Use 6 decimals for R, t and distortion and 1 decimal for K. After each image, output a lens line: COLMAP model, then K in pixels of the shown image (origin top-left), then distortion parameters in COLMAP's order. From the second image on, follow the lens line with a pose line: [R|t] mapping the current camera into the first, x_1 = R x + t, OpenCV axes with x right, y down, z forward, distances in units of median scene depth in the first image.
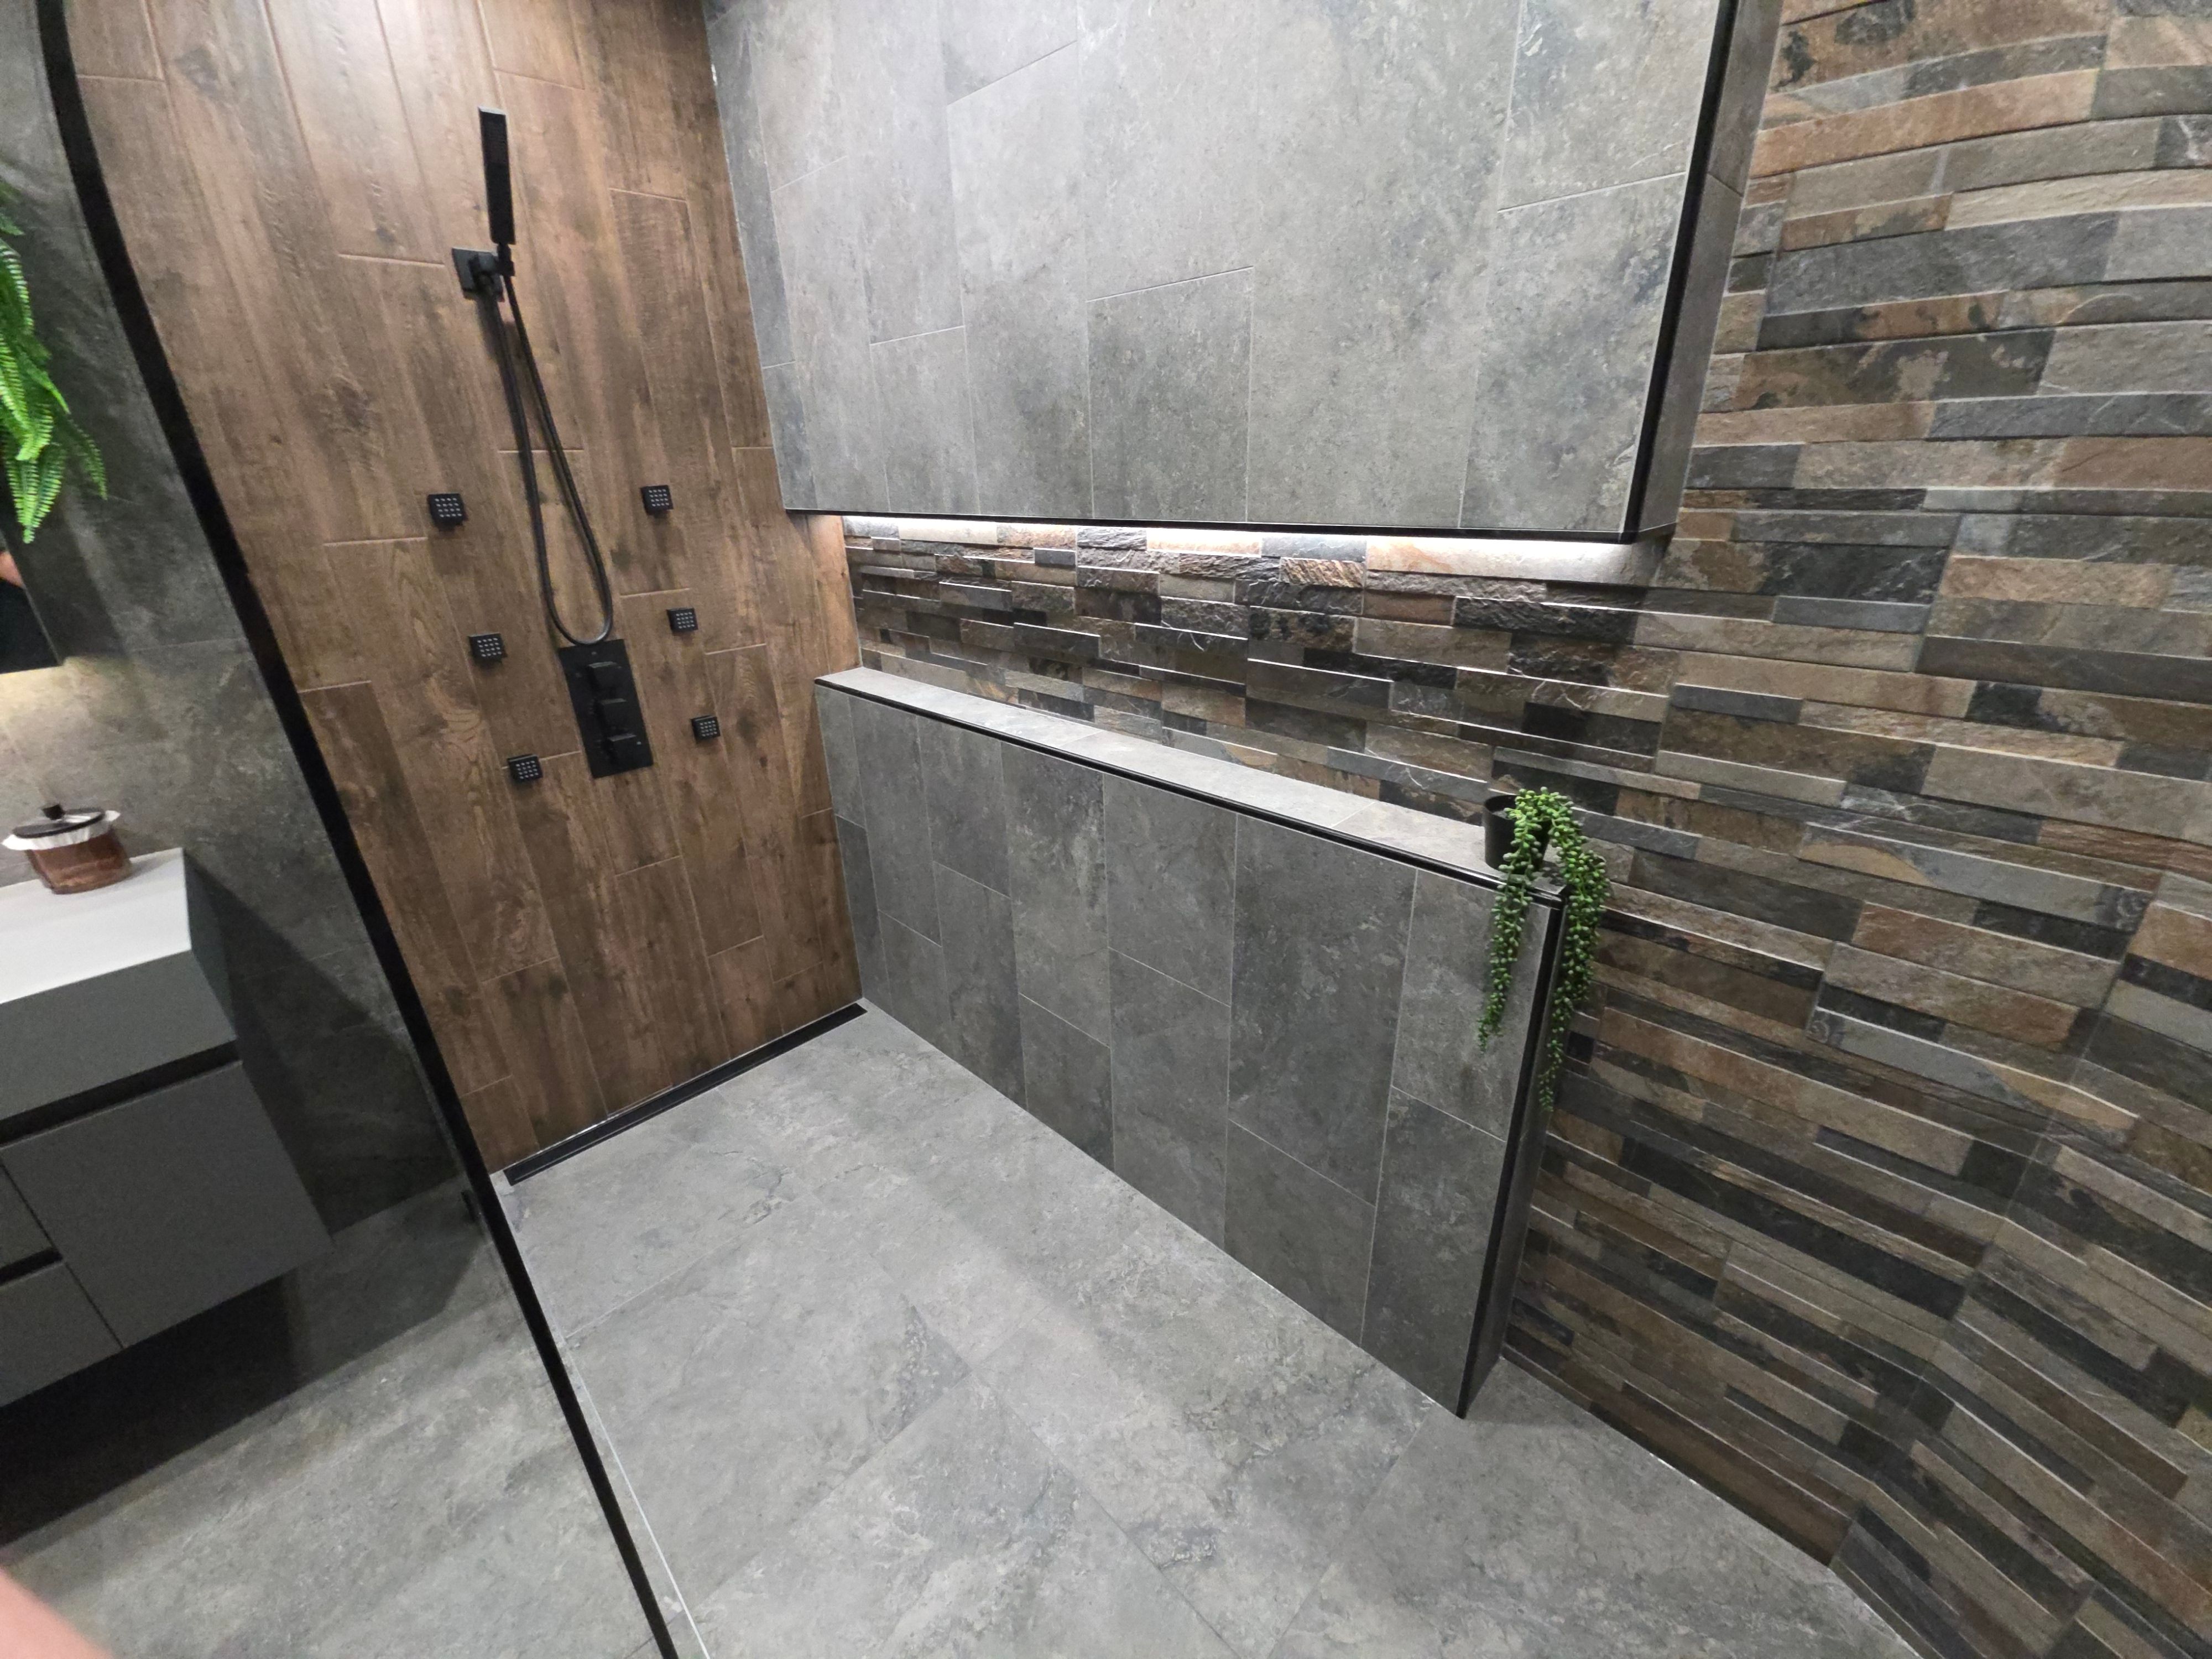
lens RADIAL K [[871.3, 0, 1105.0], [0, 871.3, 823.5], [0, 0, 1]] dist [0.011310, -0.005639]
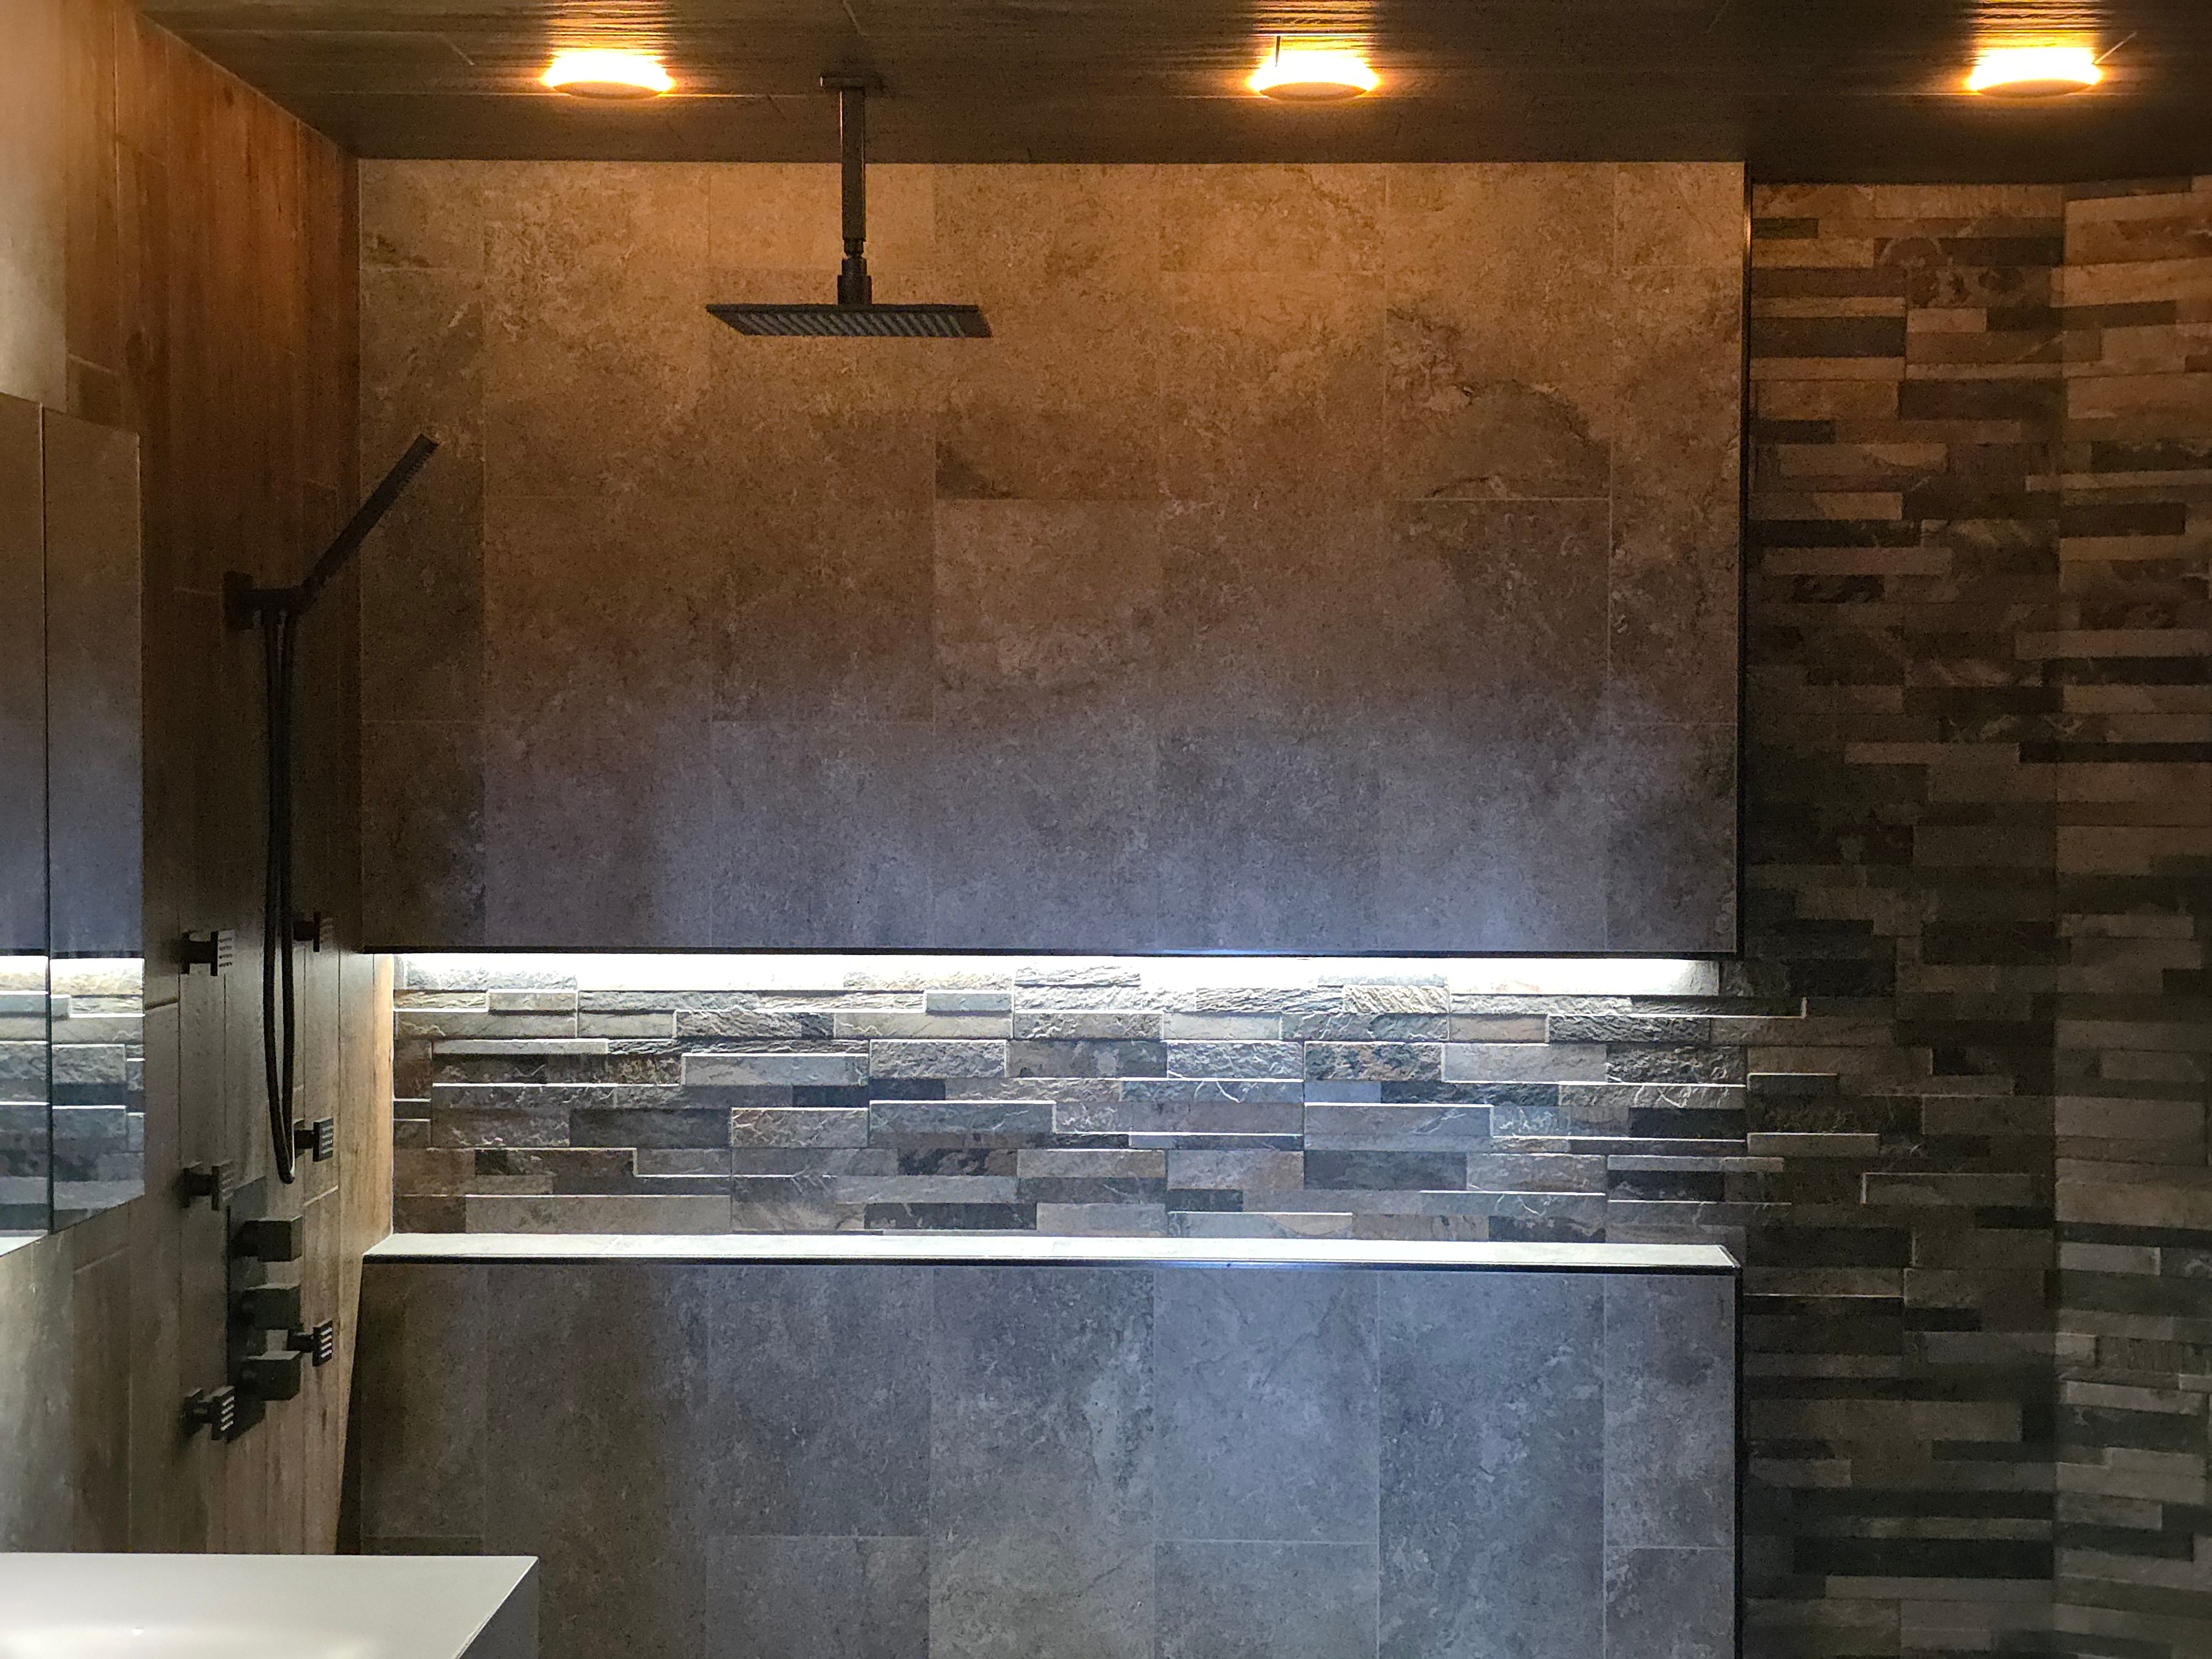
lens RADIAL K [[2948.1, 0, 1127.2], [0, 2948.1, 808.1], [0, 0, 1]] dist [0.111442, 0.000000]
pose [[0.726219, 0.016464, 0.687267, -1.899203], [0.240671, 0.930360, -0.276599, 0.287885], [-0.643959, 0.366277, 0.671683, -0.893822]]
